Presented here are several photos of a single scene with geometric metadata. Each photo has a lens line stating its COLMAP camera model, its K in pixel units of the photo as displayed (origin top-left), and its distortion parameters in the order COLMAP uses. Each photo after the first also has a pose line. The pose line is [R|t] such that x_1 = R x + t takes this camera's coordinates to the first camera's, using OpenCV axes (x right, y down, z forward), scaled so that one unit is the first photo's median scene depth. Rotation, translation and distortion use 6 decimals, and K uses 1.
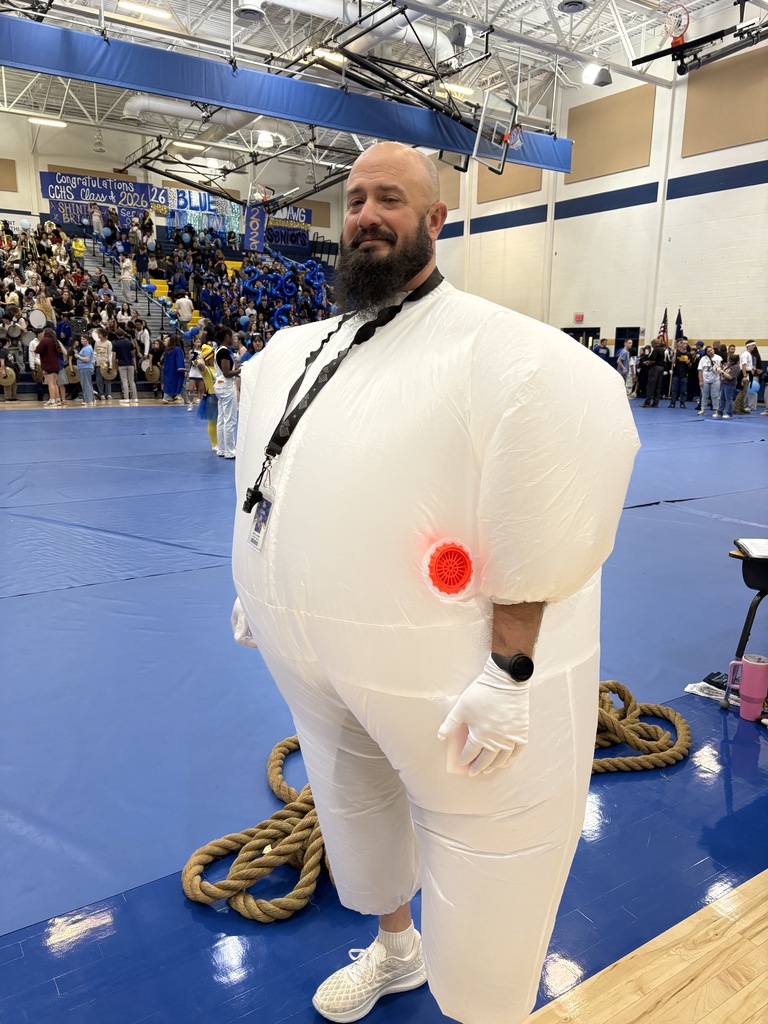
lens RADIAL K [[787.8, 0, 383.7], [0, 787.8, 514.7], [0, 0, 1]] dist [0.004596, 0.003101]
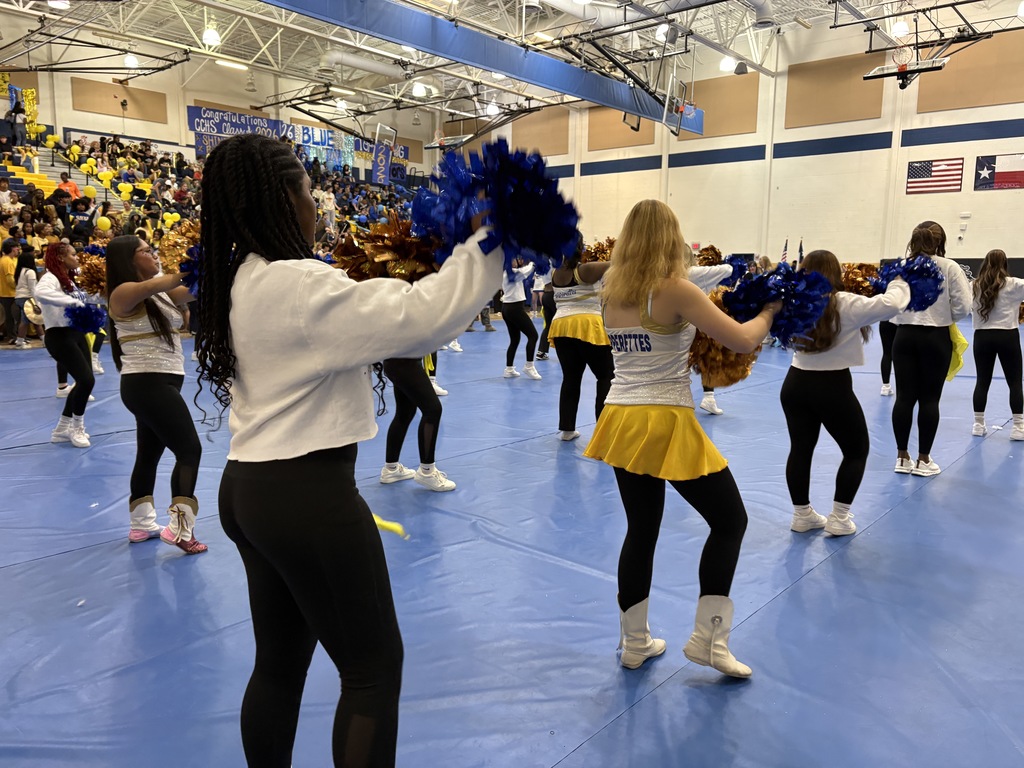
lens RADIAL K [[787.8, 0, 512.2], [0, 787.8, 382.1], [0, 0, 1]] dist [0.004596, 0.003101]
pose [[0.961765, -0.044722, 0.270200, -0.318079], [0.062585, 0.996361, -0.057856, 0.016571], [-0.266630, 0.072554, 0.961064, -0.090375]]
